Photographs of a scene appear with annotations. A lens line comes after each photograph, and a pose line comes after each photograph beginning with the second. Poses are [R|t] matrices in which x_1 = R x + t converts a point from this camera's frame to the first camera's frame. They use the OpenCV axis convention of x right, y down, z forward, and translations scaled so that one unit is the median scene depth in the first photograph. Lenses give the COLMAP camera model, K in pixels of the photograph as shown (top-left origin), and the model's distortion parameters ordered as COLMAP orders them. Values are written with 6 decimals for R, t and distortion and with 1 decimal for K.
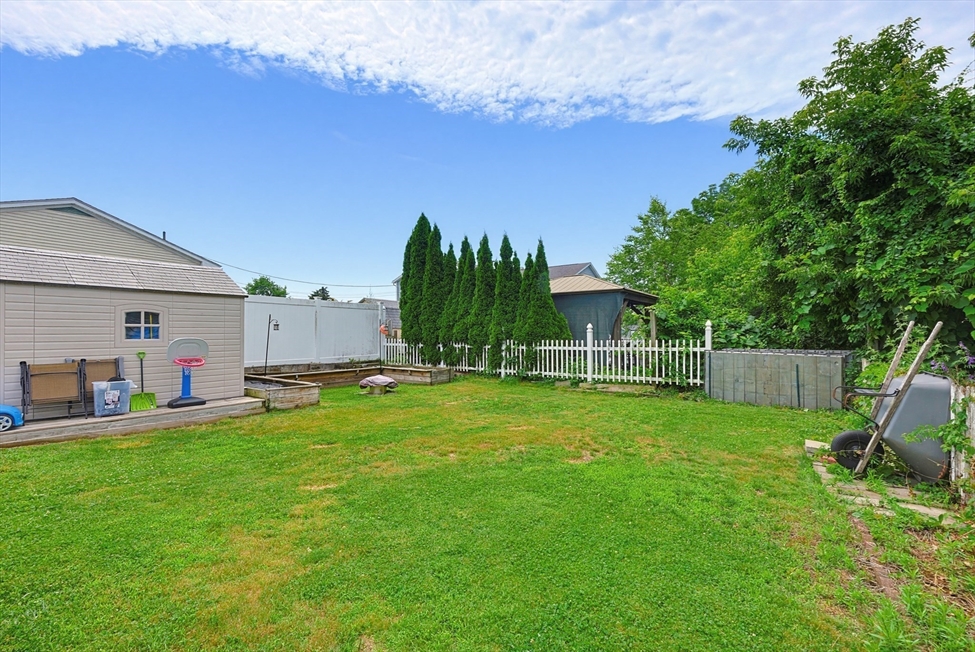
lens RADIAL K [[418.2, 0, 487.5], [0, 418.2, 326.0], [0, 0, 1]] dist [0.000557, 0.000084]
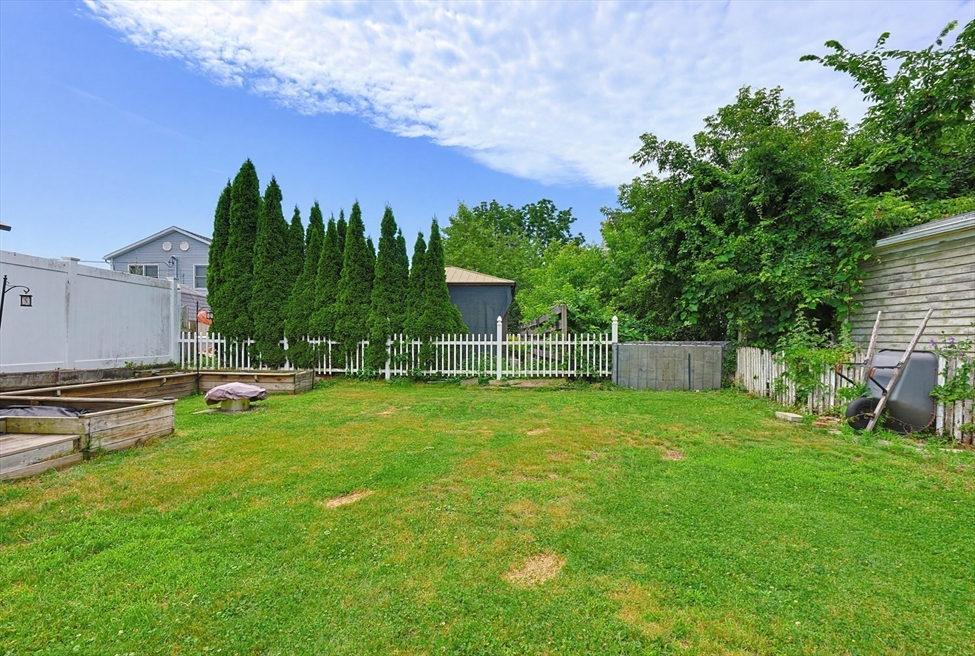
lens RADIAL K [[421.6, 0, 486.5], [0, 421.6, 340.1], [0, 0, 1]] dist [-0.002682, 0.000019]
pose [[0.838504, 0.005508, 0.544868, -0.273099], [-0.018364, 0.999667, 0.018154, 0.028899], [-0.544586, -0.025228, 0.838325, 0.212082]]
